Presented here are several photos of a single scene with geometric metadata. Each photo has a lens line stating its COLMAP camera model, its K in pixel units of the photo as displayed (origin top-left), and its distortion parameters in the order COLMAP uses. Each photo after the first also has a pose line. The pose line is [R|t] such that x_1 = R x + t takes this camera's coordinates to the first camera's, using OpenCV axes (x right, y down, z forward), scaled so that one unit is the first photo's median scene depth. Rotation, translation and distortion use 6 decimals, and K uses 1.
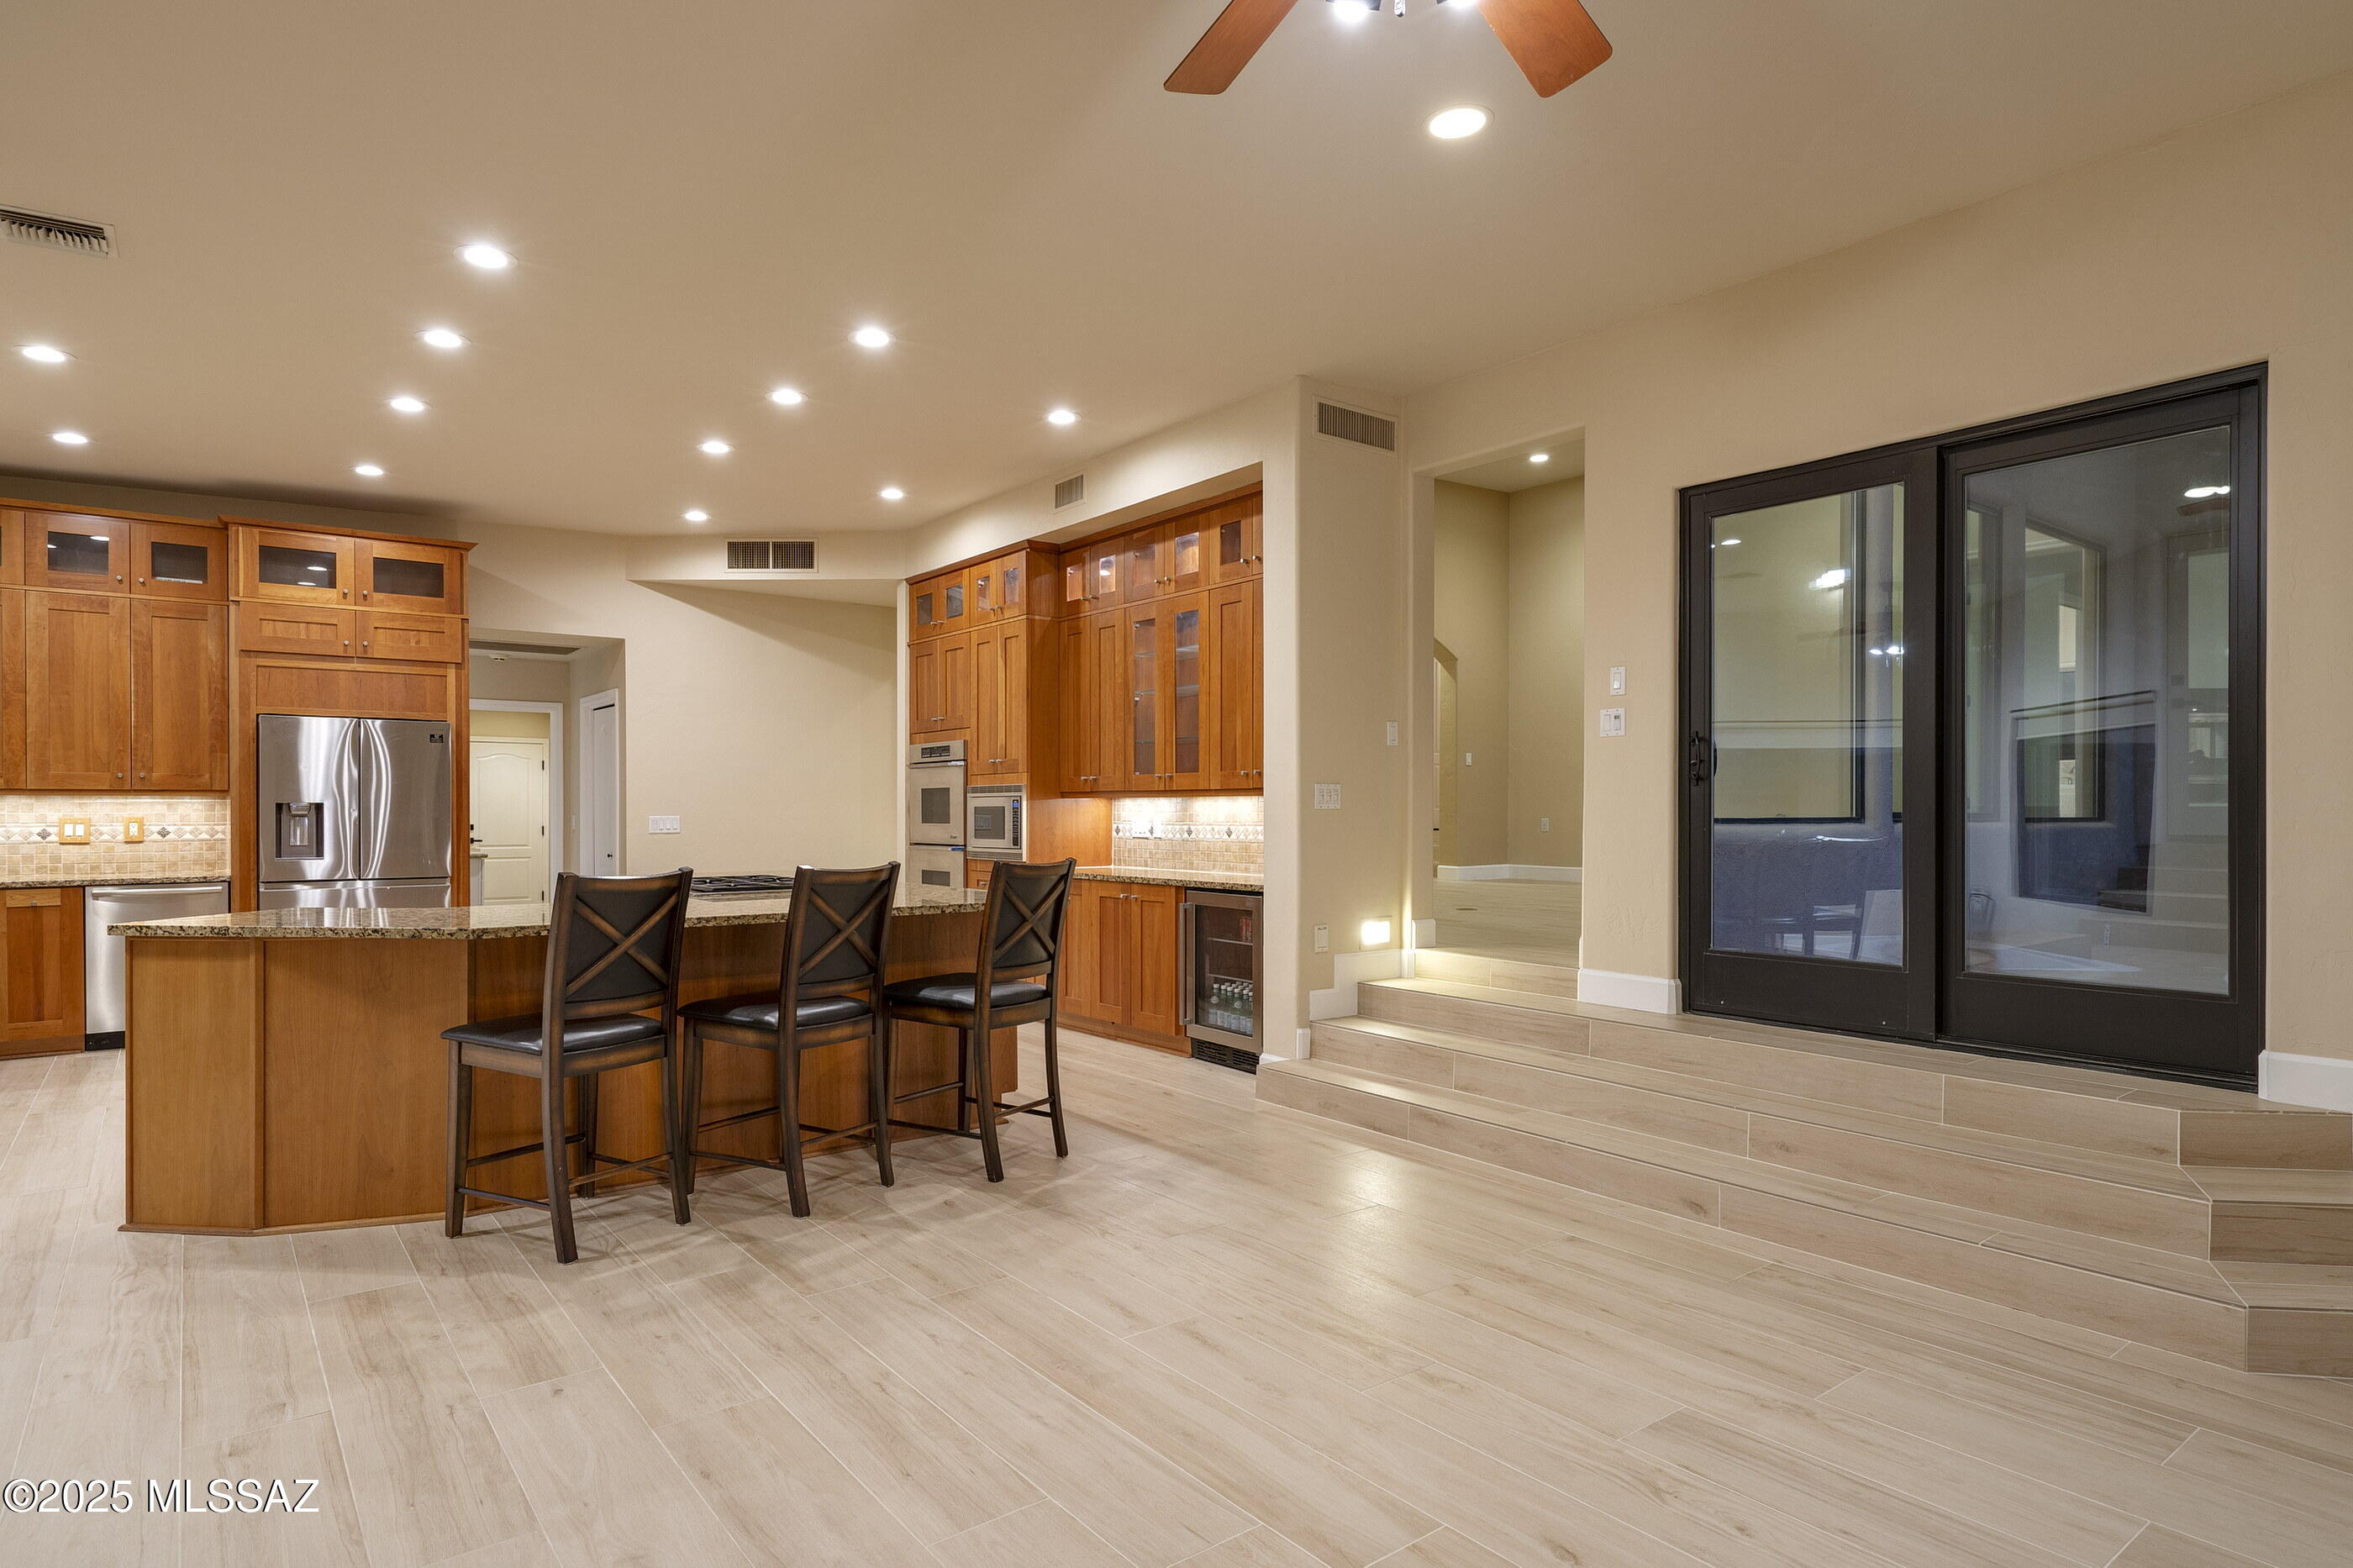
lens RADIAL K [[1226.4, 0, 1192.1], [0, 1226.4, 800.5], [0, 0, 1]] dist [0.010669, 0.000173]
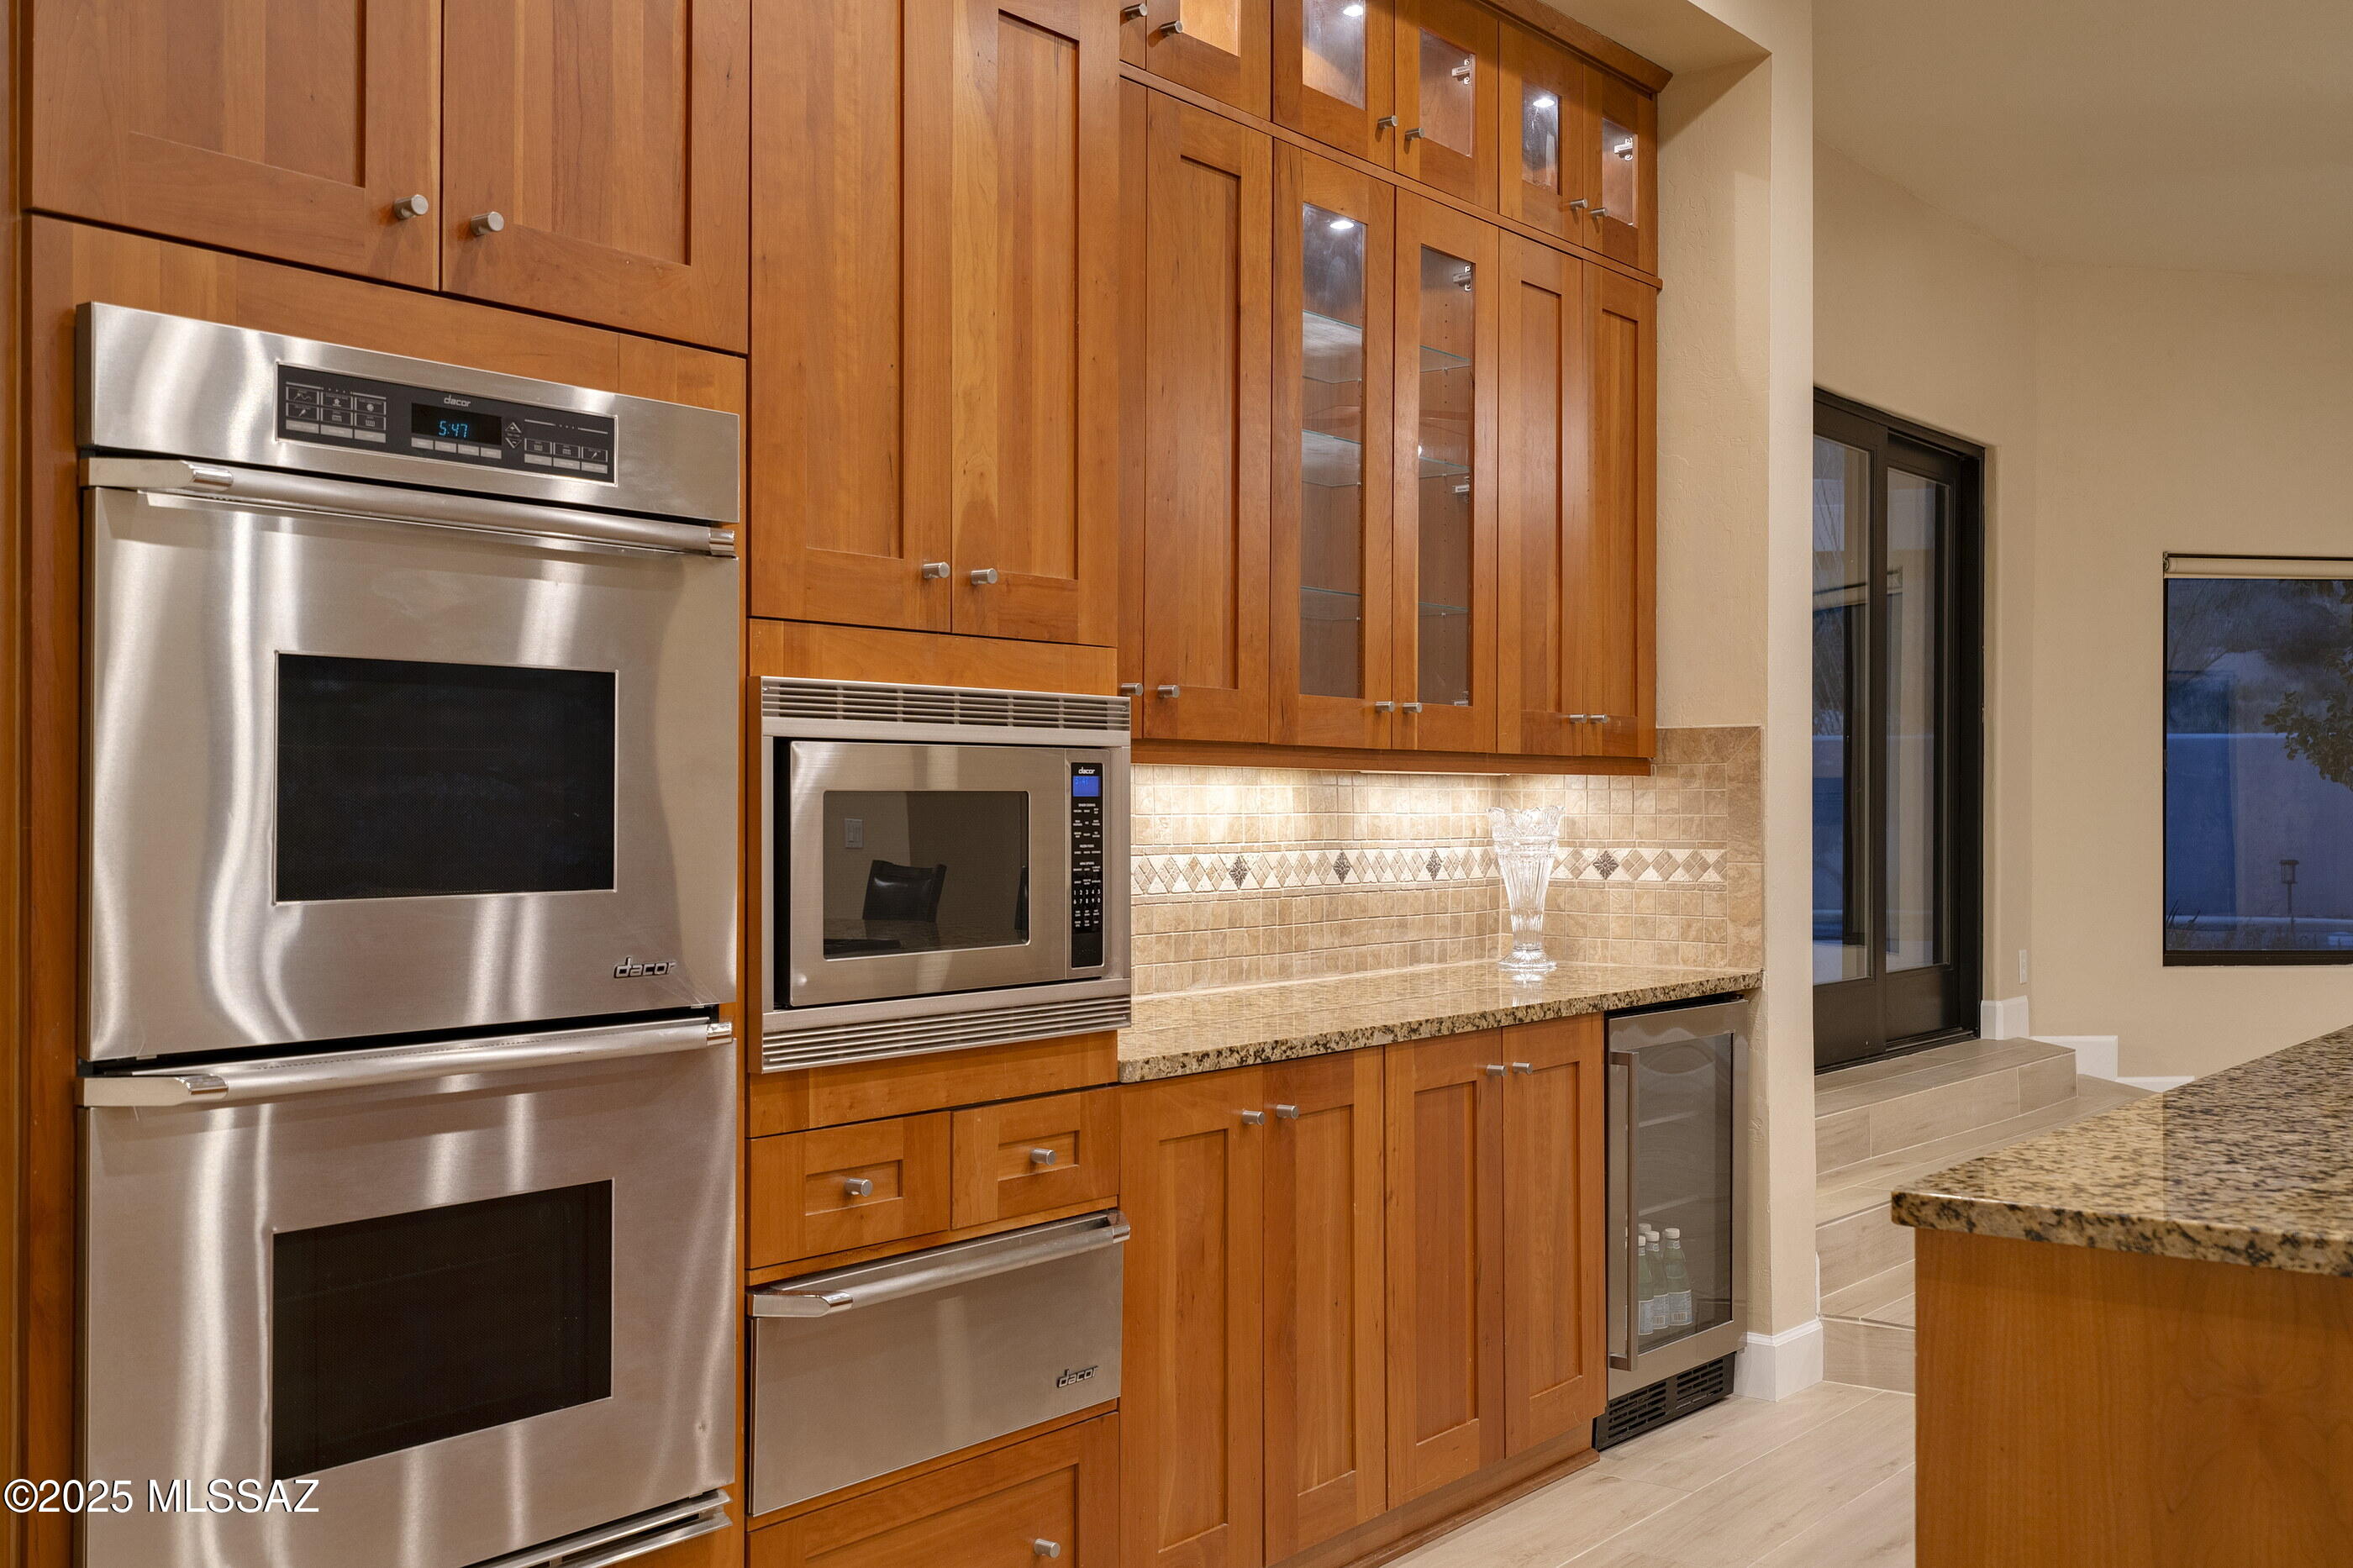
lens RADIAL K [[2369.6, 0, 1176.1], [0, 2369.6, 785.2], [0, 0, 1]] dist [0.008776, 0.000000]
pose [[-0.235097, 0.004037, 0.971964, -0.623283], [-0.009790, 0.999931, -0.006521, 0.006411], [-0.971923, -0.011048, -0.235041, 1.184266]]
